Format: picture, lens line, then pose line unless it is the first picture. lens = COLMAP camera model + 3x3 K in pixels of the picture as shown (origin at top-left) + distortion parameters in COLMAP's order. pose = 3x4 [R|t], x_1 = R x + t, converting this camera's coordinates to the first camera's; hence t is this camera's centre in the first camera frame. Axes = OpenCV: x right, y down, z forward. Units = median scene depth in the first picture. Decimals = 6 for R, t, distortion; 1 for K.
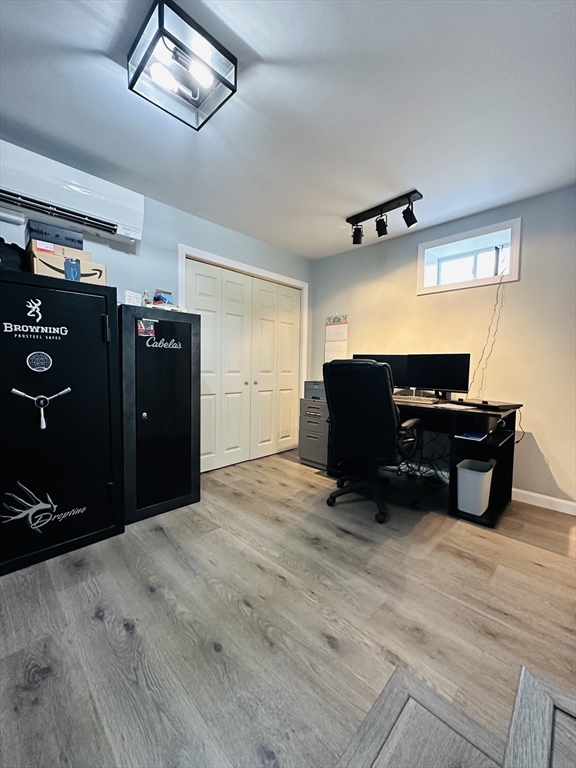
lens RADIAL K [[308.0, 0, 288.9], [0, 308.0, 382.8], [0, 0, 1]] dist [-0.003016, 0.000826]
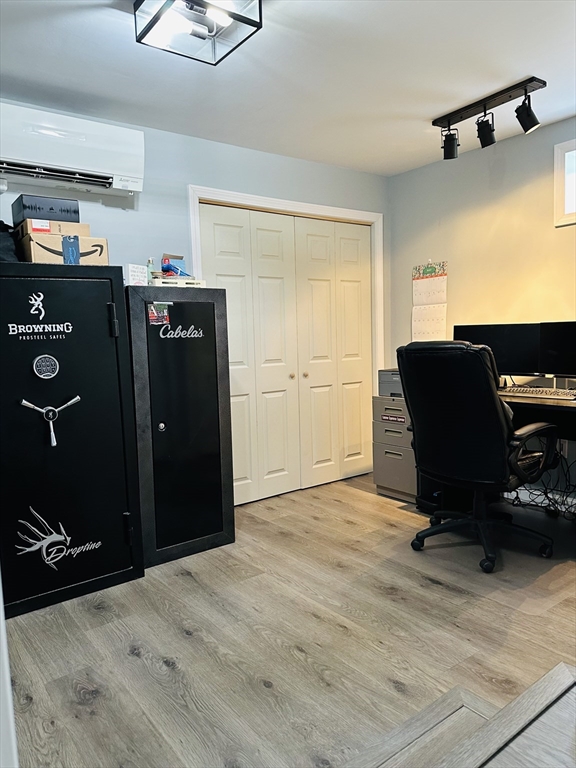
lens RADIAL K [[548.8, 0, 287.7], [0, 548.8, 382.9], [0, 0, 1]] dist [0.046148, -0.074270]
pose [[0.987808, -0.035333, -0.151617, 0.062153], [0.040338, 0.998734, 0.030062, -0.037171], [0.150363, -0.035812, 0.987982, -0.341362]]
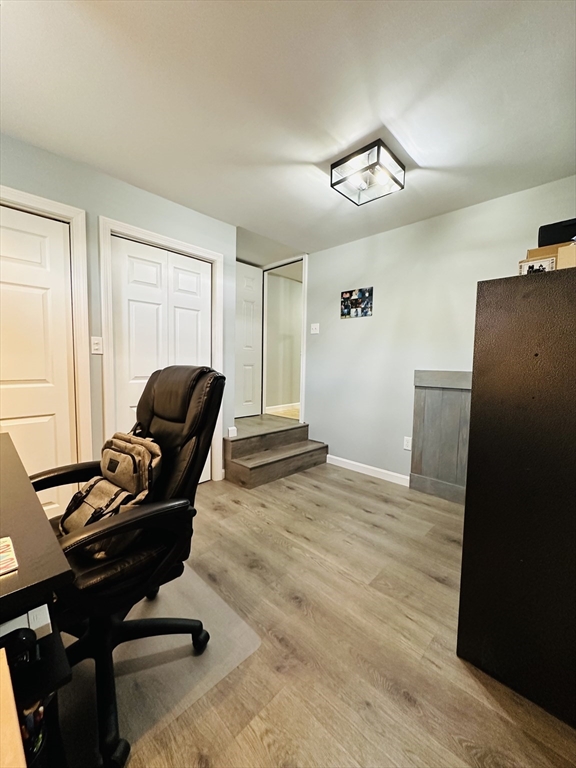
lens RADIAL K [[308.0, 0, 287.4], [0, 308.0, 384.1], [0, 0, 1]] dist [-0.003016, 0.000826]
pose [[-0.999542, -0.030239, 0.000743, 0.001819], [-0.029901, 0.991488, 0.126720, -0.144244], [-0.004568, 0.126640, -0.991938, 1.879416]]
